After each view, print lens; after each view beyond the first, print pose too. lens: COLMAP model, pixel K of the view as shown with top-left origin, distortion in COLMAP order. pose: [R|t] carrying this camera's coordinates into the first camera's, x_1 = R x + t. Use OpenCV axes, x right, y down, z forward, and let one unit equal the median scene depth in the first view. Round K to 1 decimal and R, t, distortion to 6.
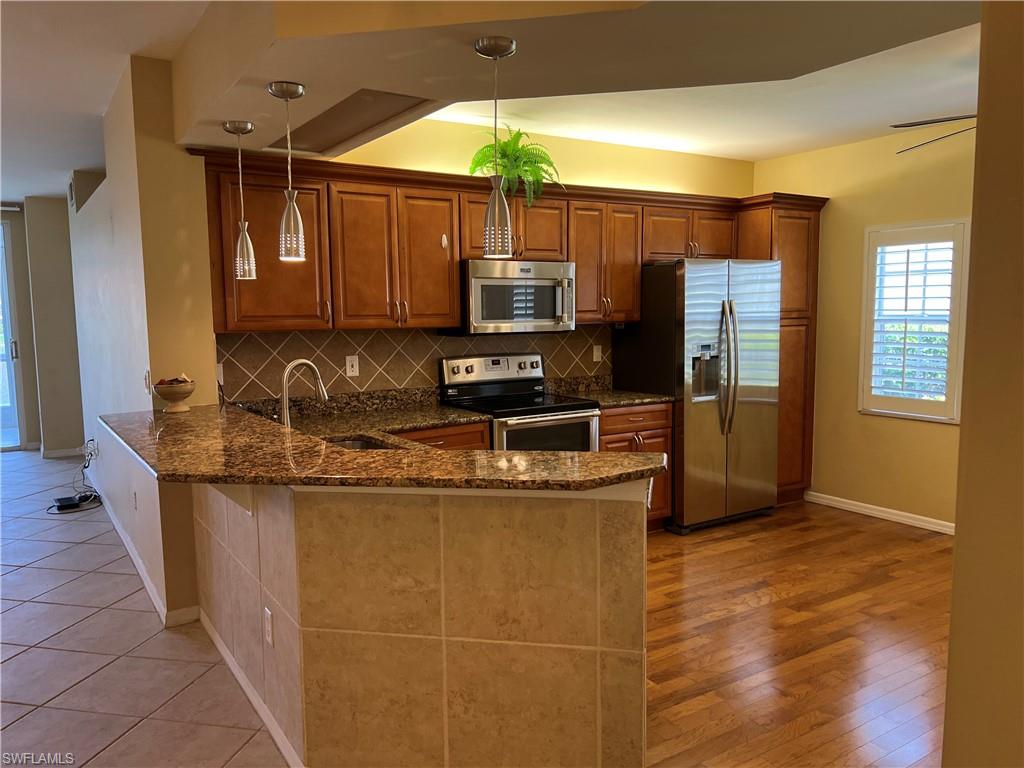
lens RADIAL K [[774.6, 0, 510.5], [0, 774.6, 389.1], [0, 0, 1]] dist [0.068397, -0.095685]
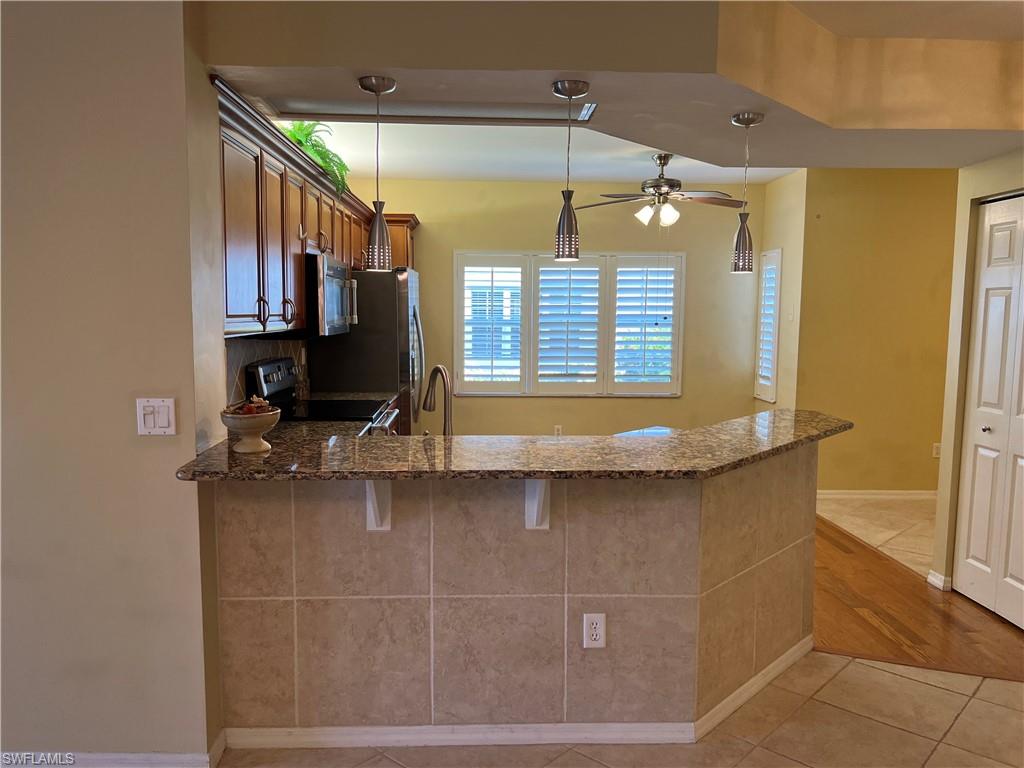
lens RADIAL K [[774.6, 0, 510.5], [0, 774.6, 389.1], [0, 0, 1]] dist [0.068397, -0.095685]
pose [[0.509130, -0.070549, 0.857793, -0.631006], [0.074678, 0.996497, 0.037633, -0.024161], [-0.857444, 0.044899, 0.512615, 0.303338]]
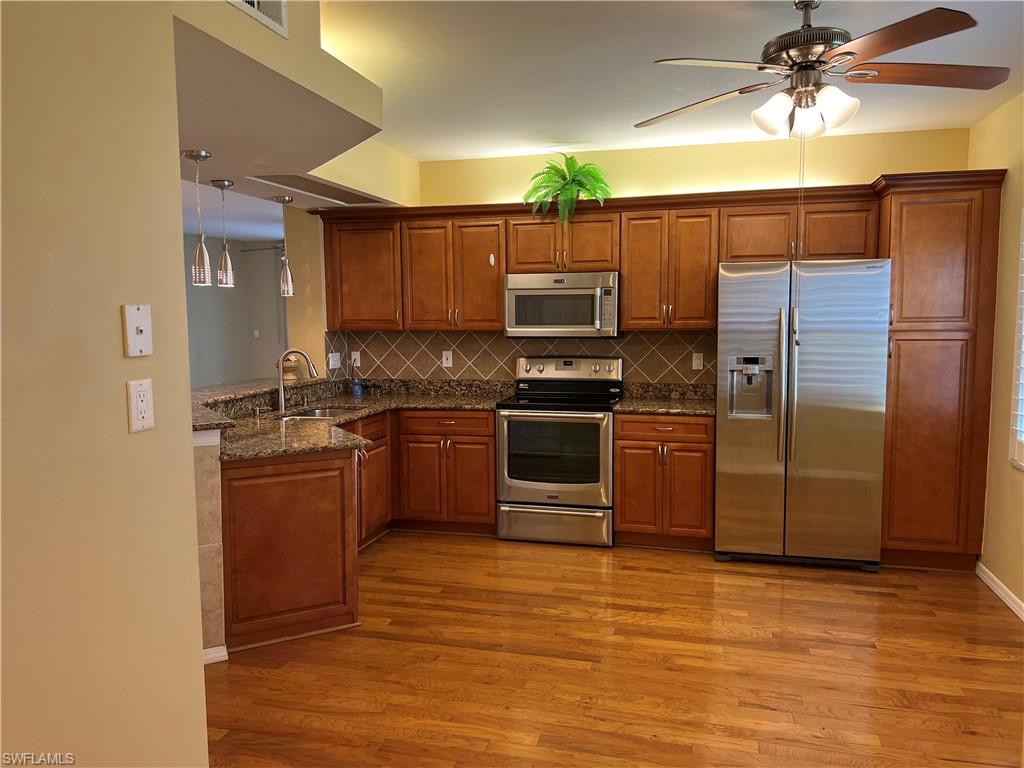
lens RADIAL K [[768.2, 0, 512.0], [0, 768.2, 384.0], [0, 0, 1]] dist [0.004660, 0.001617]
pose [[0.669226, 0.074228, -0.739342, 0.769843], [-0.079011, 0.996466, 0.028525, -0.031181], [0.738846, 0.039326, 0.672726, 0.208335]]
